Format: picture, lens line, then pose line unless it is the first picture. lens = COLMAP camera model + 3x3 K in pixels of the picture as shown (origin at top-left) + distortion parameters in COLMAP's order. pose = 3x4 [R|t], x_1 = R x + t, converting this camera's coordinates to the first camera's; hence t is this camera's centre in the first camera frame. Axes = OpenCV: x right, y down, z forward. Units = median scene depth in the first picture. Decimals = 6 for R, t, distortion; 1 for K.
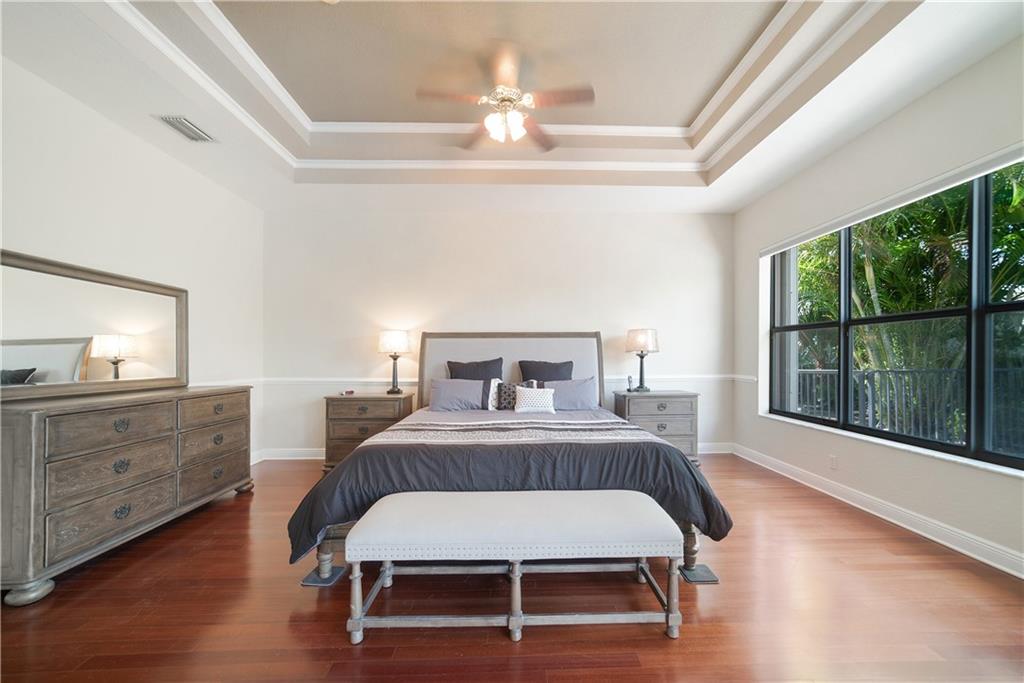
lens RADIAL K [[378.5, 0, 514.8], [0, 378.5, 361.7], [0, 0, 1]] dist [0.000169, 0.000013]
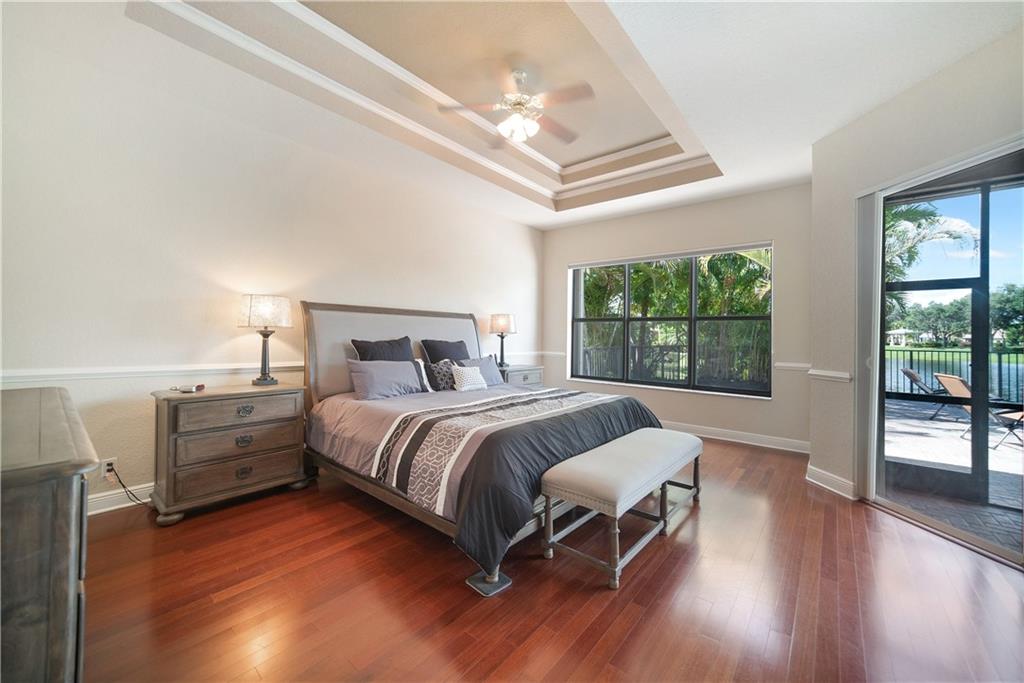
lens RADIAL K [[398.1, 0, 508.8], [0, 398.1, 336.7], [0, 0, 1]] dist [-0.001661, 0.000012]
pose [[0.659161, 0.014701, 0.751858, -0.603220], [-0.005321, 0.999875, -0.014886, 0.003707], [-0.751983, 0.005811, 0.659157, 0.175530]]
